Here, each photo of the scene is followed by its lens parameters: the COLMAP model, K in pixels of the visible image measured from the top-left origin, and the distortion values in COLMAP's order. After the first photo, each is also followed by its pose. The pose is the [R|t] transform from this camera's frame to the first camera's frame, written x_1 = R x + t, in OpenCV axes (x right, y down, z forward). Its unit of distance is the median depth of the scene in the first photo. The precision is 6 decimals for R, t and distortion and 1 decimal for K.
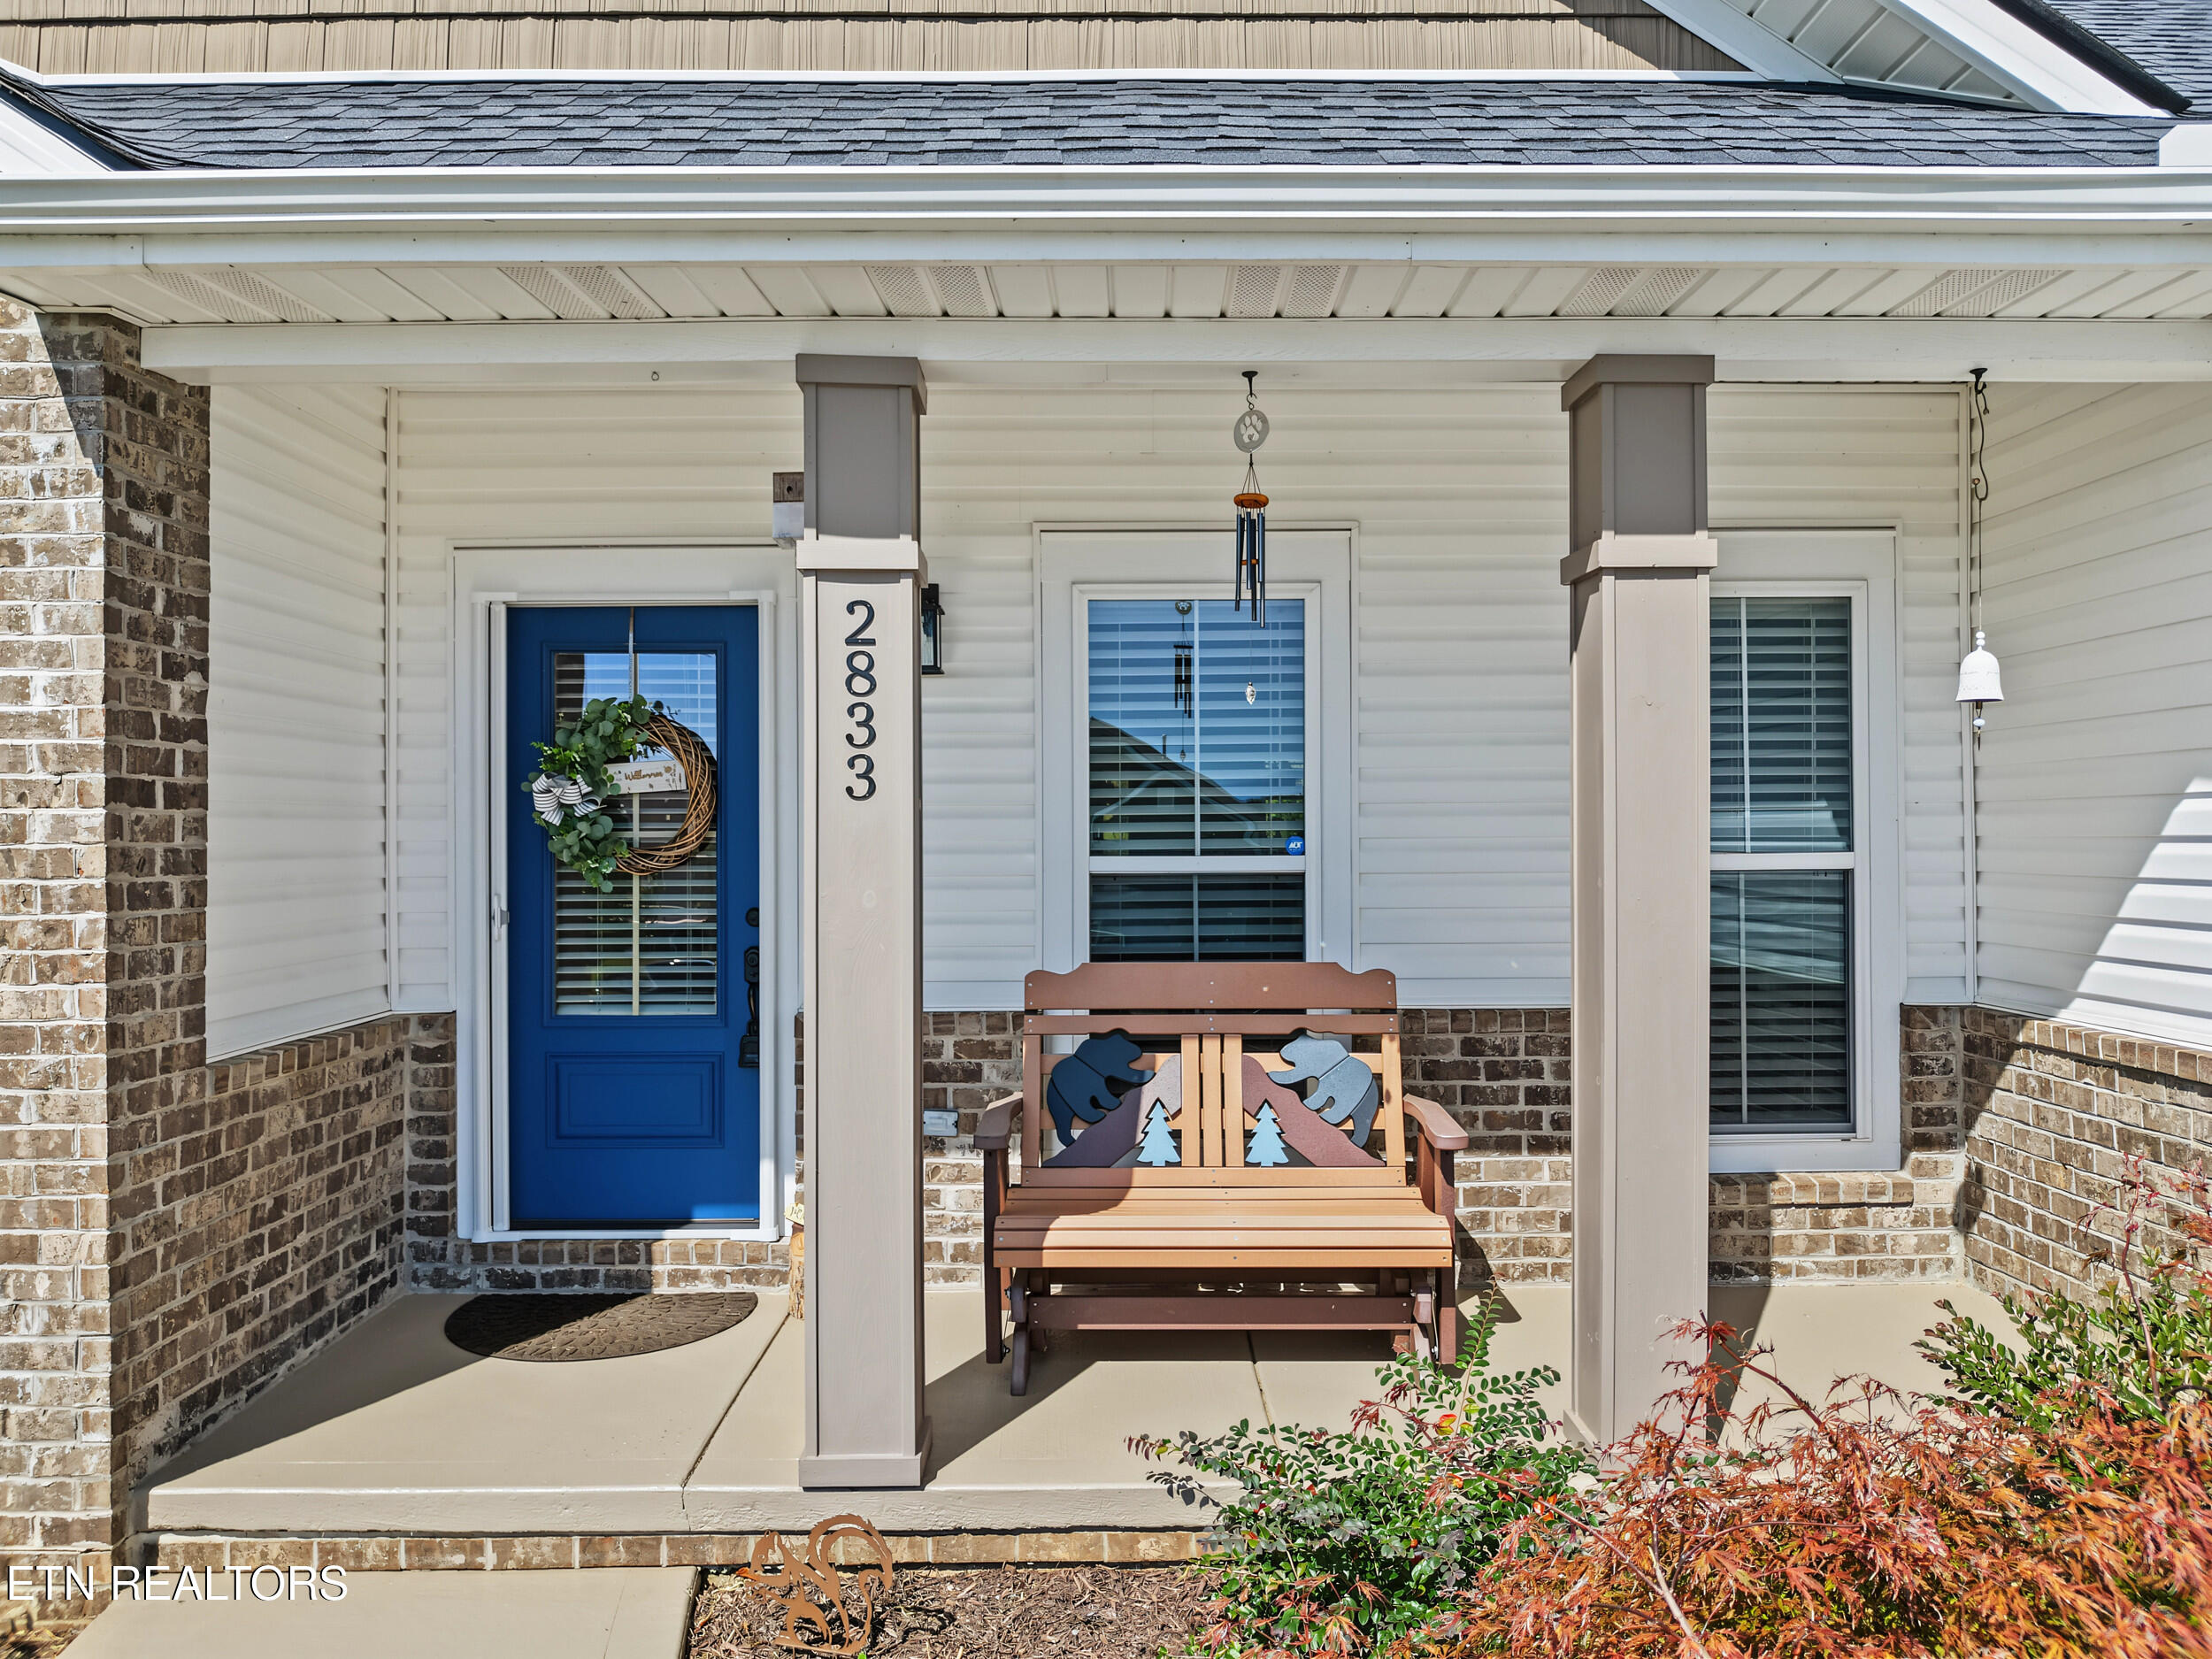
lens RADIAL K [[1598.3, 0, 1106.0], [0, 1598.3, 829.5], [0, 0, 1]] dist [-0.025542, -0.000115]
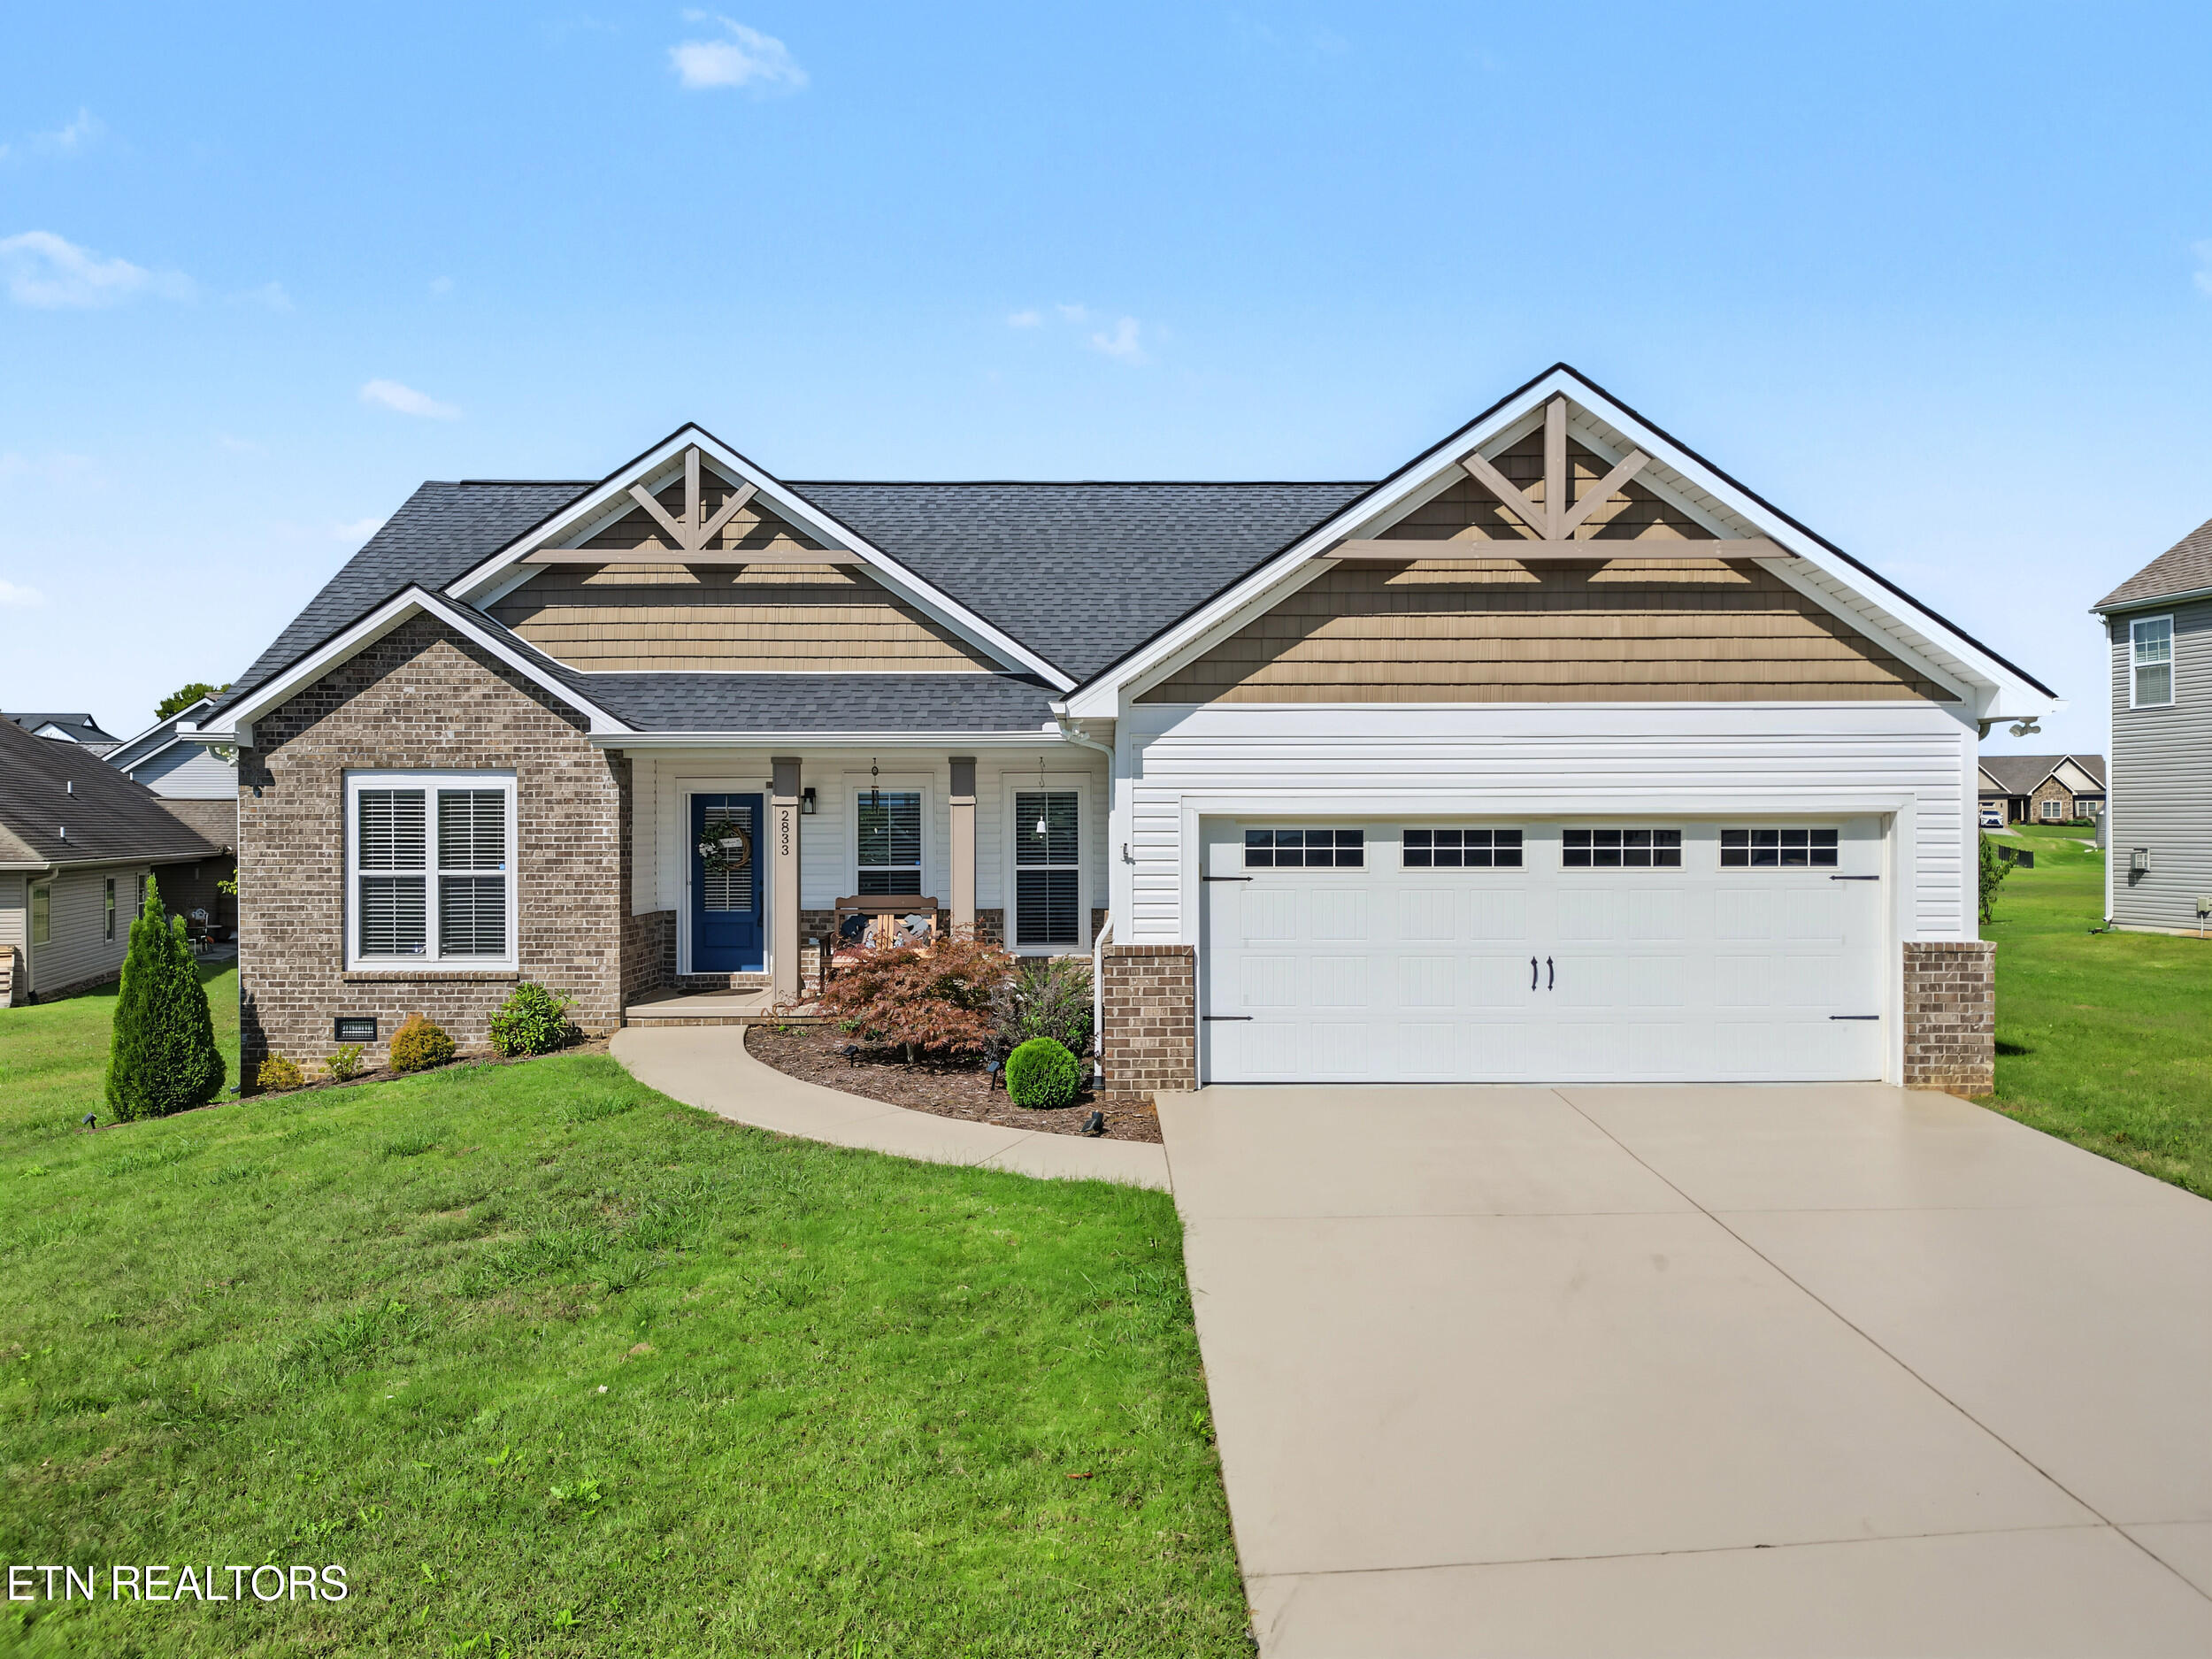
lens RADIAL K [[1596.2, 0, 1106.0], [0, 1596.2, 829.5], [0, 0, 1]] dist [0.062725, -0.139851]
pose [[0.999979, 0.001395, -0.006404, 0.604714], [-0.001353, 0.999978, 0.006522, -0.093763], [0.006413, -0.006513, 0.999958, -2.721413]]
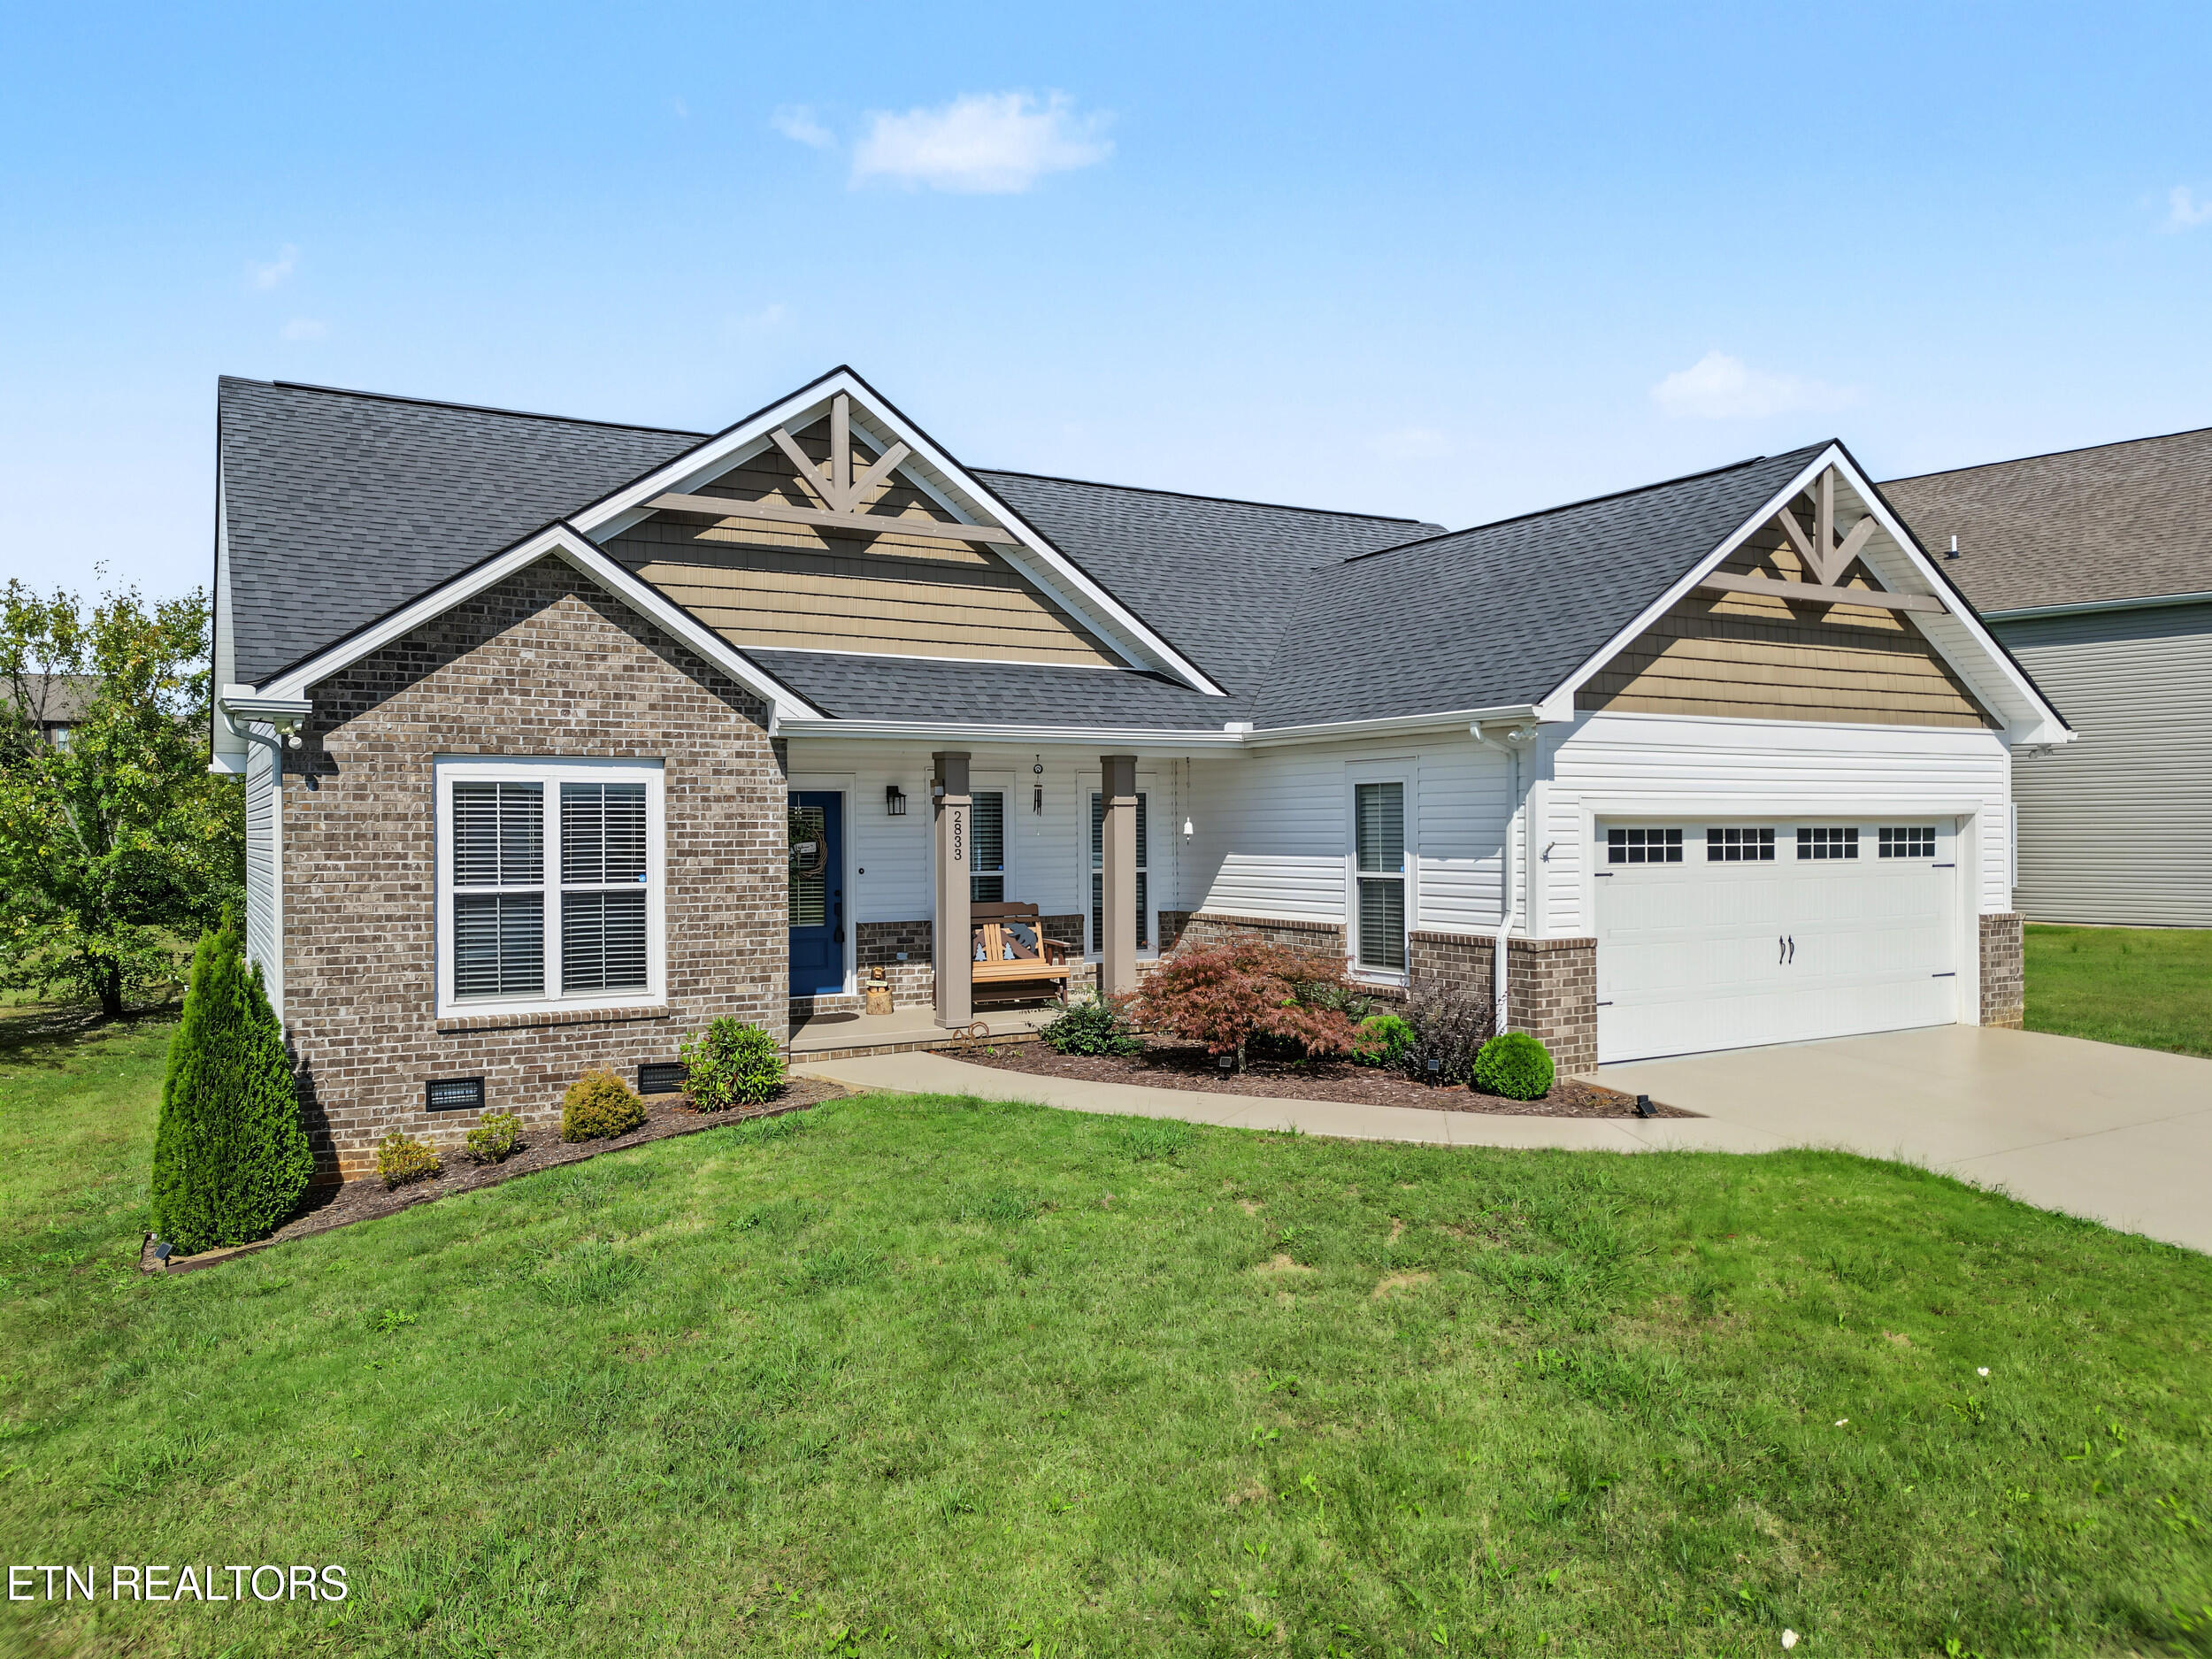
lens RADIAL K [[1596.2, 0, 1106.0], [0, 1596.2, 829.5], [0, 0, 1]] dist [0.062725, -0.139851]
pose [[0.866421, -0.000747, 0.499313, -1.435918], [-0.000212, 0.999998, 0.001864, -0.080514], [-0.499314, -0.001721, 0.866419, -2.105123]]
